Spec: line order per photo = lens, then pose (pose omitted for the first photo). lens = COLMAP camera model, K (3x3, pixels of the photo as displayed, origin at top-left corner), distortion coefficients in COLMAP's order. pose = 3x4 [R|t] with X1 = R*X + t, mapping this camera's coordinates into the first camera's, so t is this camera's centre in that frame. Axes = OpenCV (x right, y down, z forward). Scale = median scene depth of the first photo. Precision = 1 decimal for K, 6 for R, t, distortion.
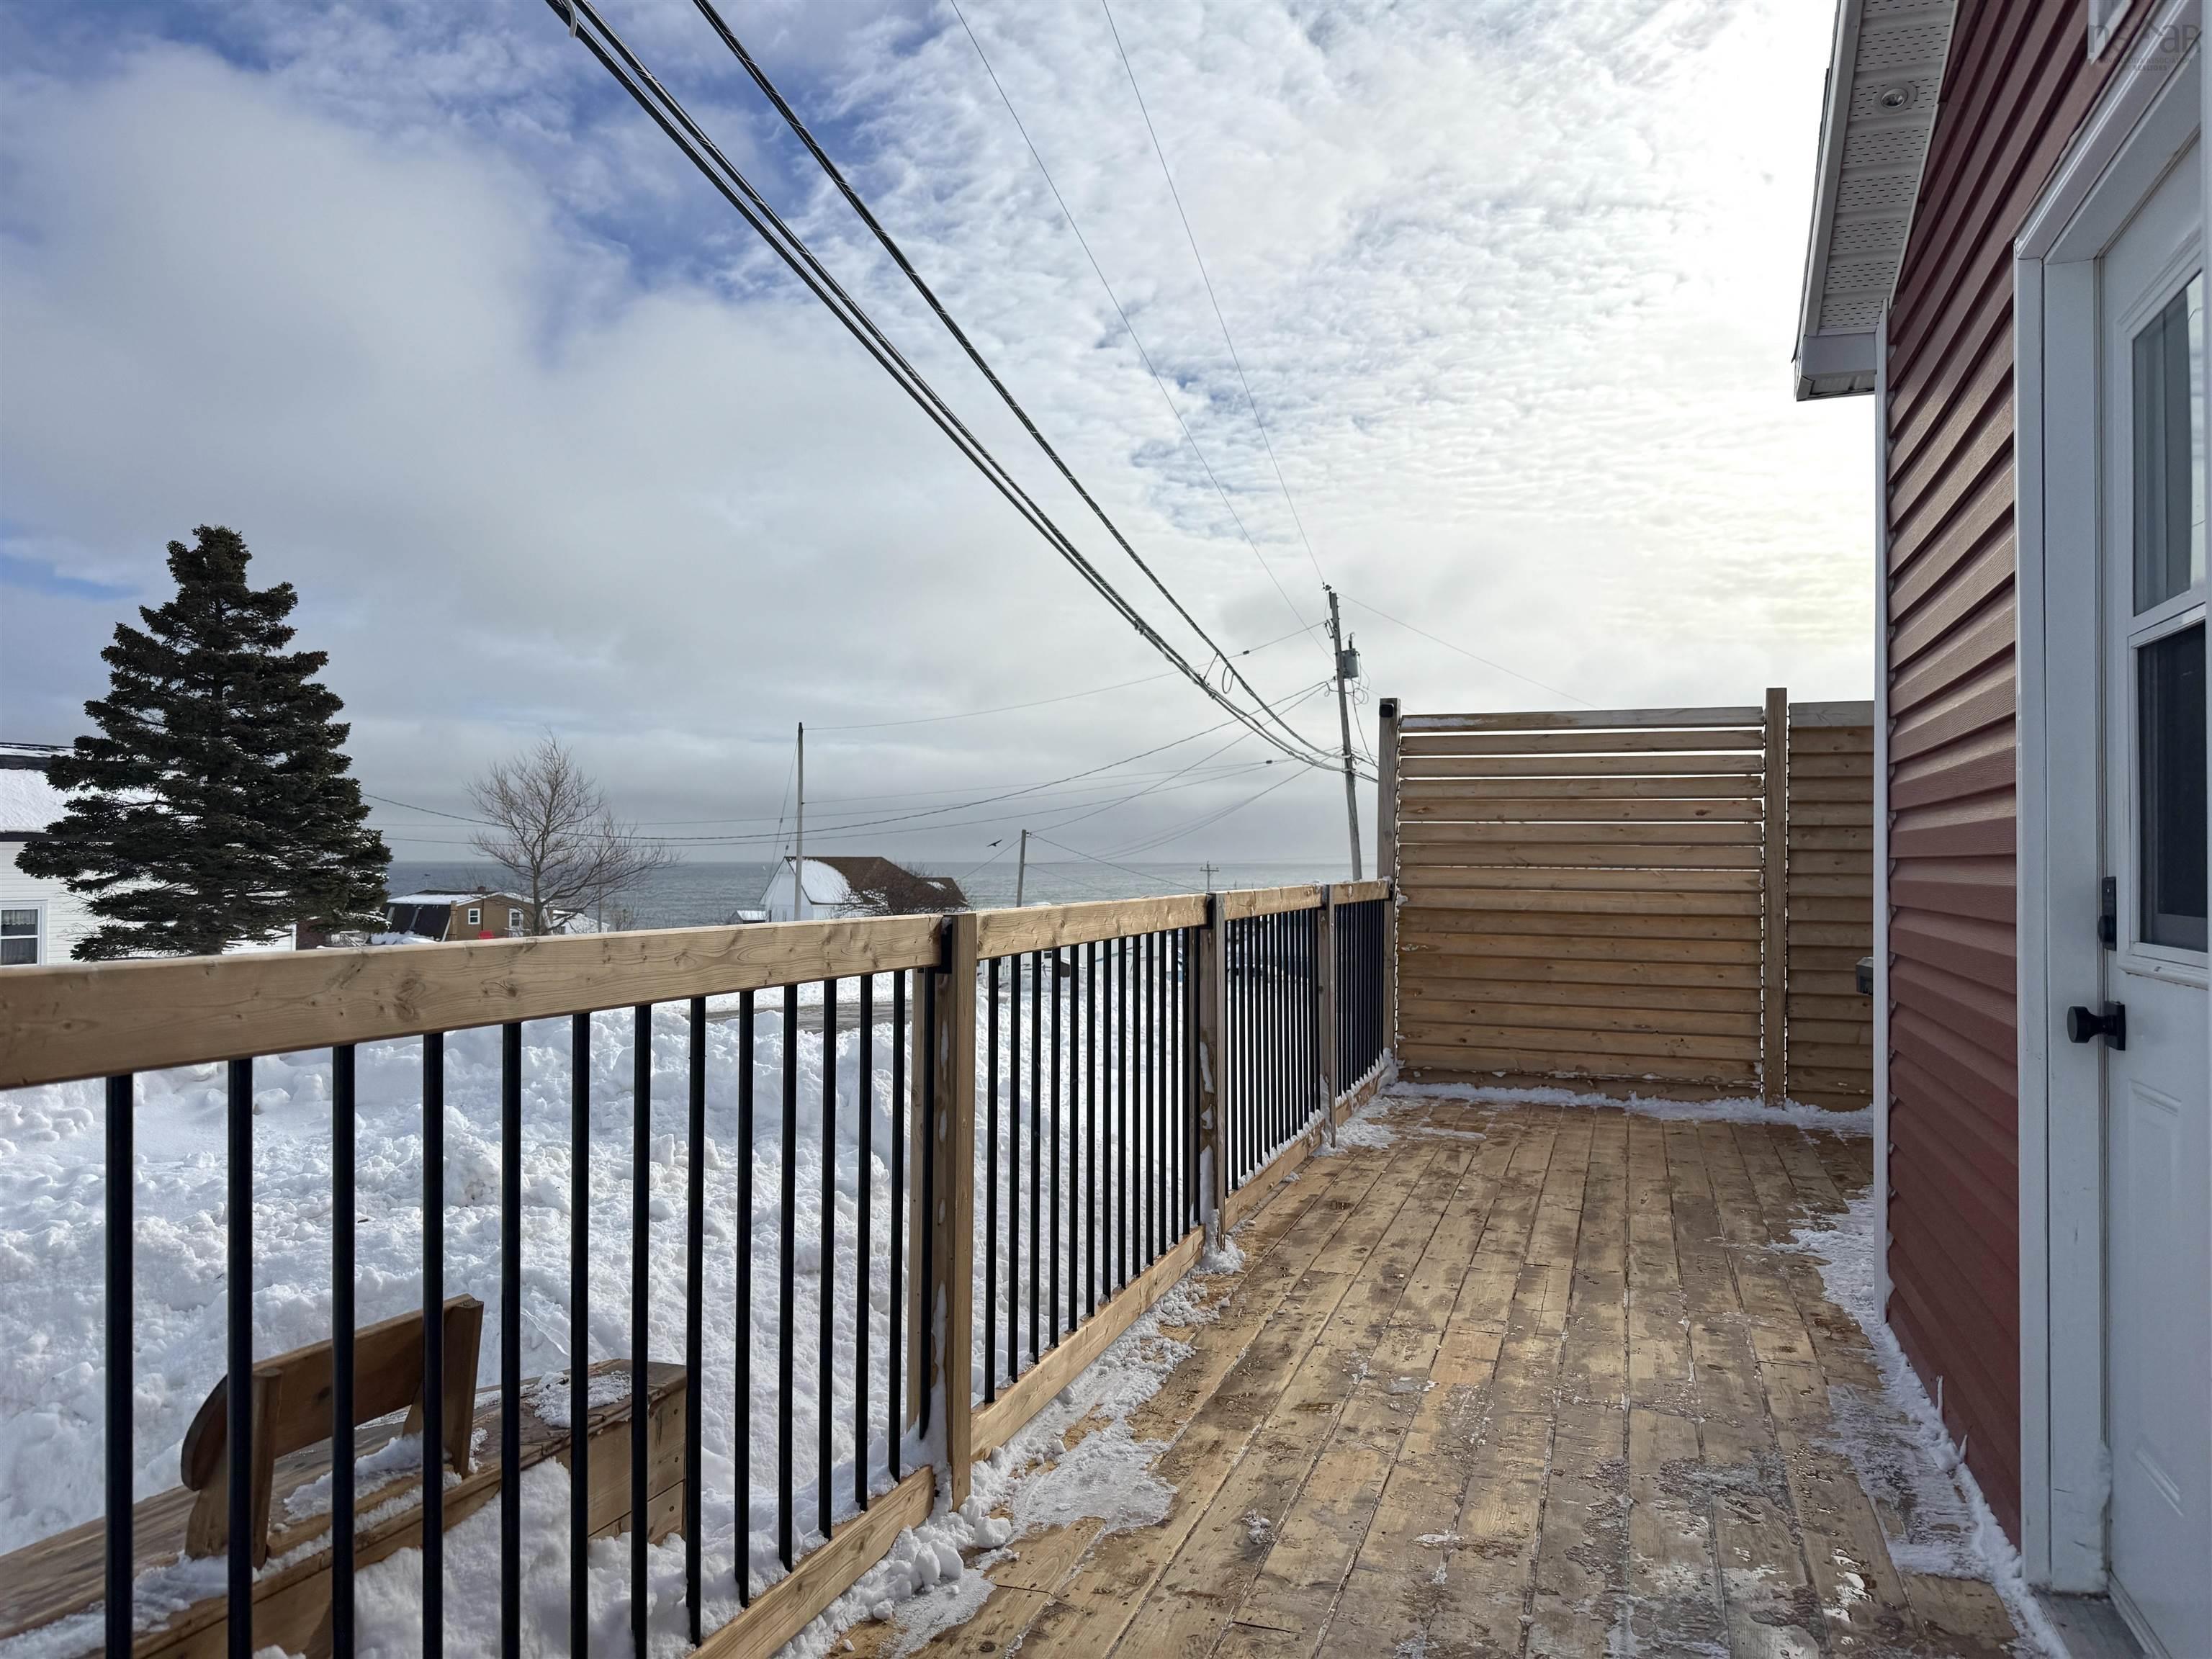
lens RADIAL K [[1509.9, 0, 1125.3], [0, 1509.9, 844.3], [0, 0, 1]] dist [0.037197, -0.045602]
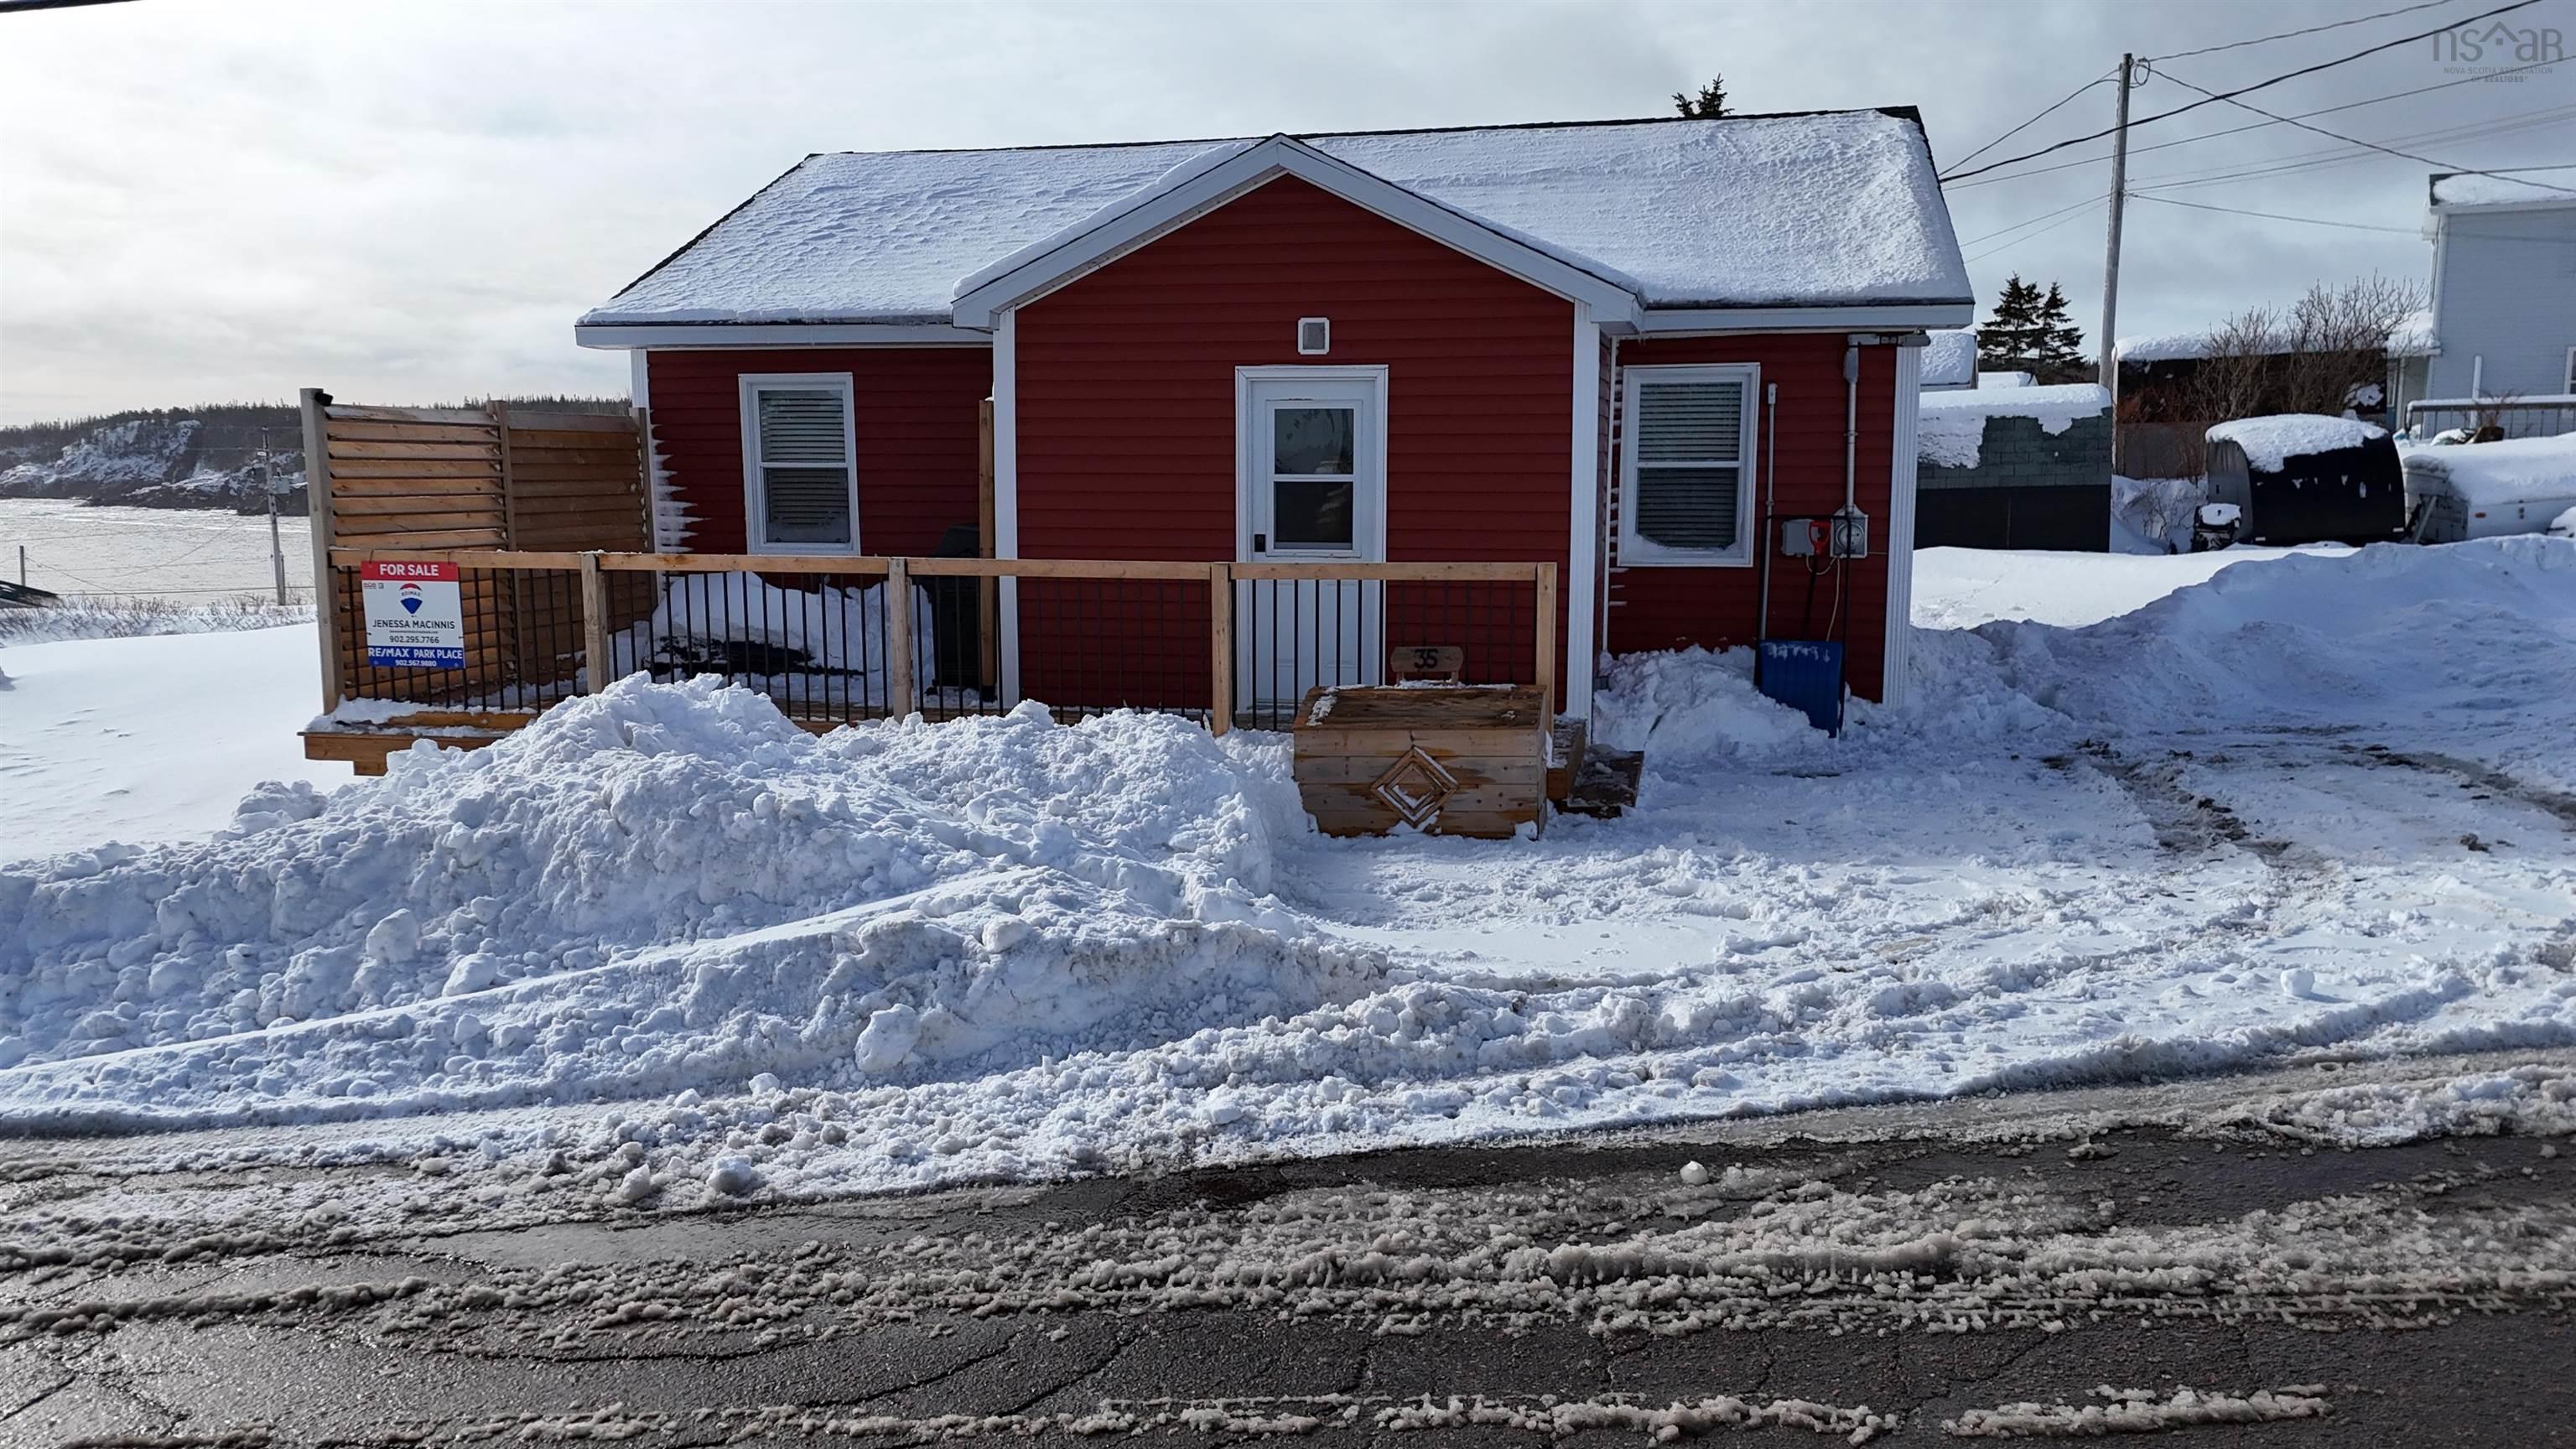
lens RADIAL K [[1849.5, 0, 1287.4], [0, 1849.5, 735.7], [0, 0, 1]] dist [0.063835, -0.047385]
pose [[-0.128317, -0.146288, 0.980885, -1.382623], [-0.011518, 0.989214, 0.146023, -0.053685], [-0.991666, 0.007439, -0.128618, 0.488957]]
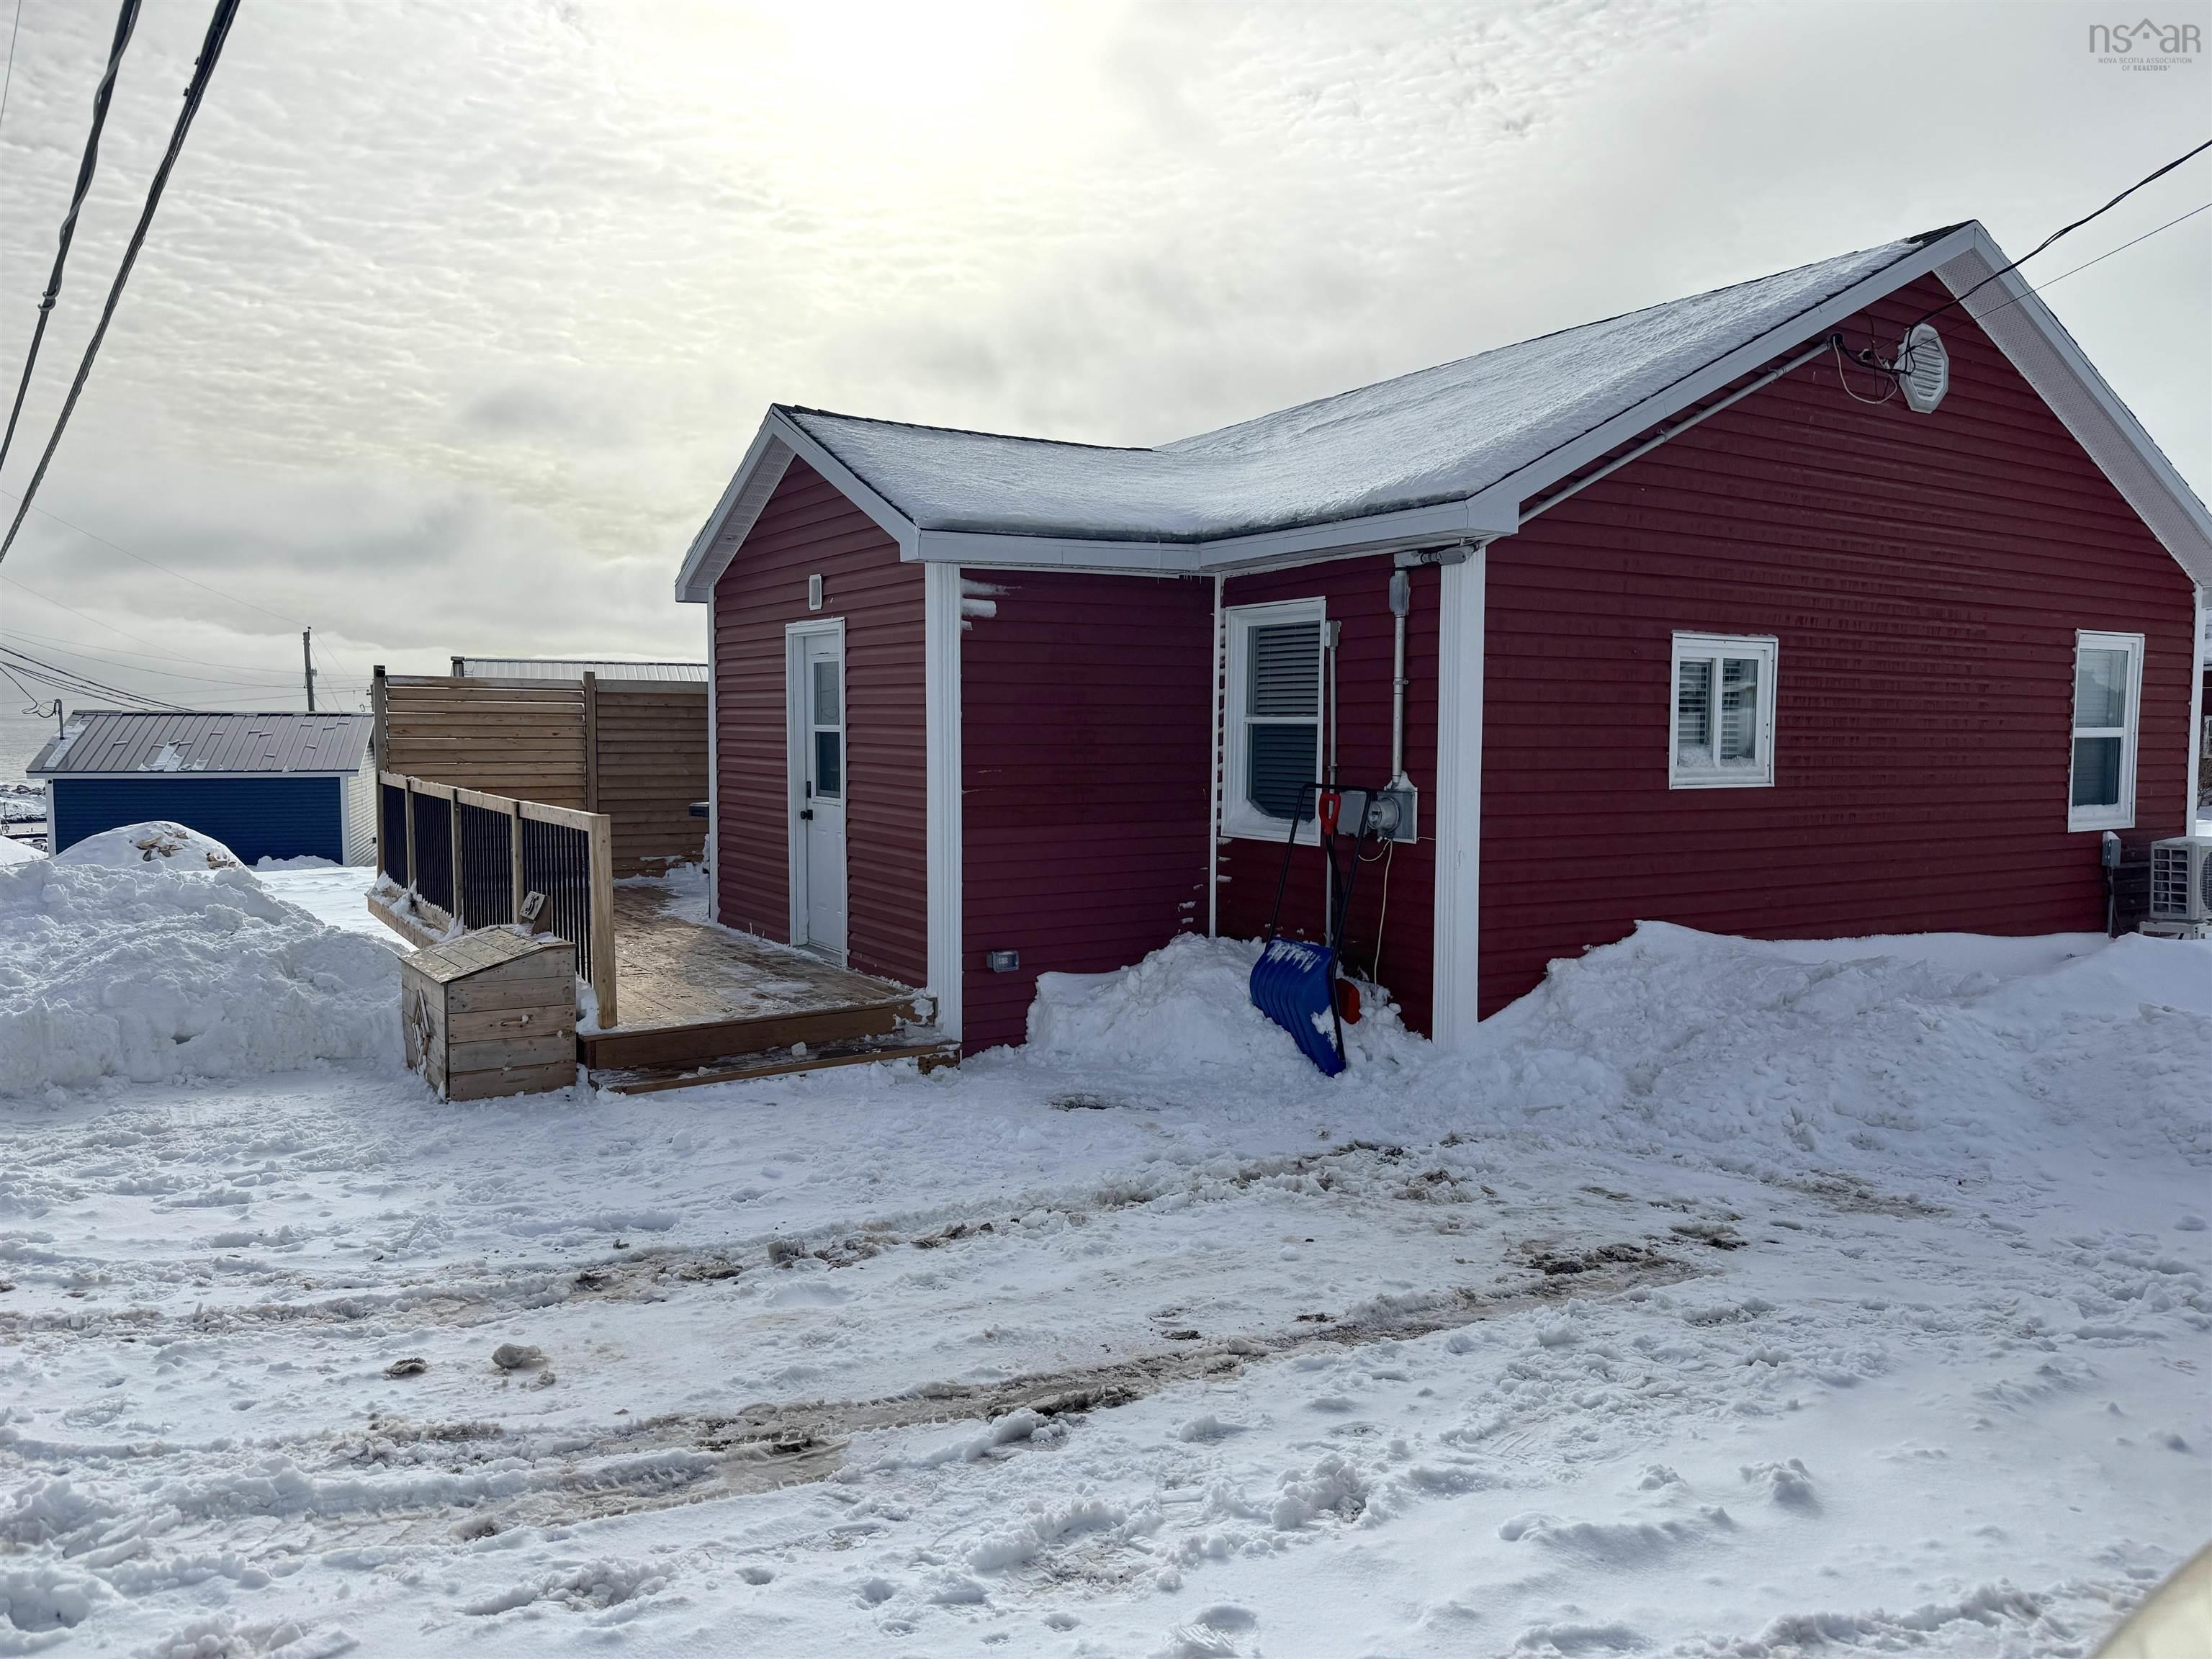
lens RADIAL K [[1509.9, 0, 1121.8], [0, 1509.9, 834.6], [0, 0, 1]] dist [0.037197, -0.045602]
pose [[0.609601, -0.057826, 0.790597, -0.703354], [-0.013721, 0.996417, 0.083460, -0.062735], [-0.792590, -0.061725, 0.606623, -0.739553]]
